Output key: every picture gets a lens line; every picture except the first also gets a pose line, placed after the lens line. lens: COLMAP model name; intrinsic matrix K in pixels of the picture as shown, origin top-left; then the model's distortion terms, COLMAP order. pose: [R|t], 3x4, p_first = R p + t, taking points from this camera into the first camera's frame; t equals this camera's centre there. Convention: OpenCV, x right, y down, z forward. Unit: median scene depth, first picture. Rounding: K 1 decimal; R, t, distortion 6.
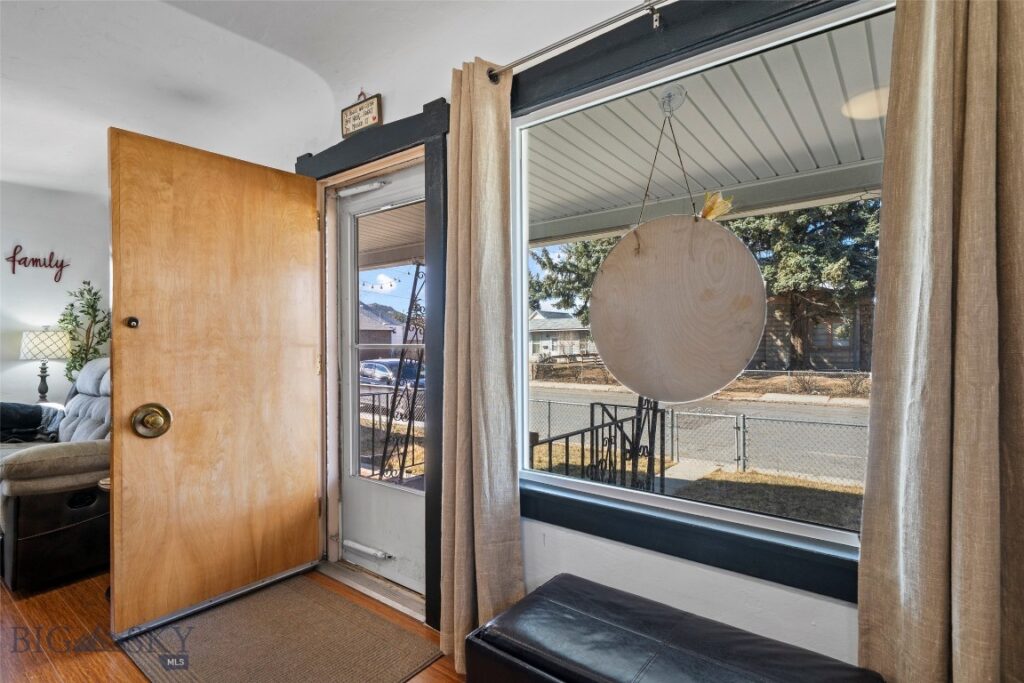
lens RADIAL K [[506.5, 0, 514.9], [0, 506.5, 341.9], [0, 0, 1]] dist [0.000251, 0.000111]
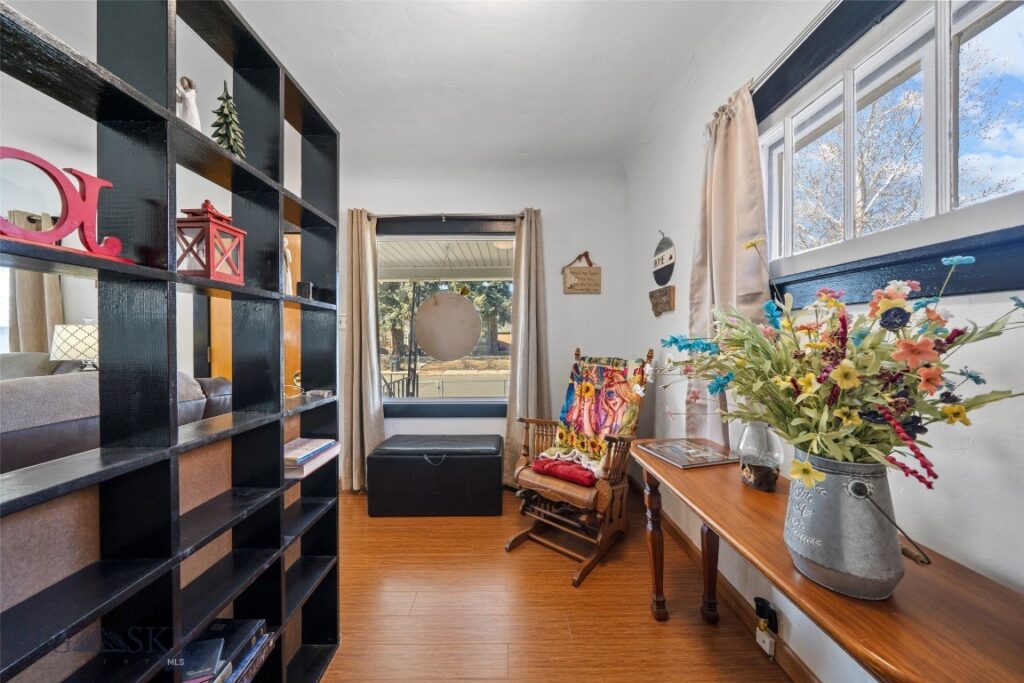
lens RADIAL K [[349.0, 0, 511.7], [0, 349.0, 340.3], [0, 0, 1]] dist [-0.004762, -0.000378]
pose [[0.789327, -0.001029, 0.613972, -0.329376], [0.001091, 0.999999, 0.000274, 0.003347], [-0.613972, 0.000454, 0.789328, -0.387386]]
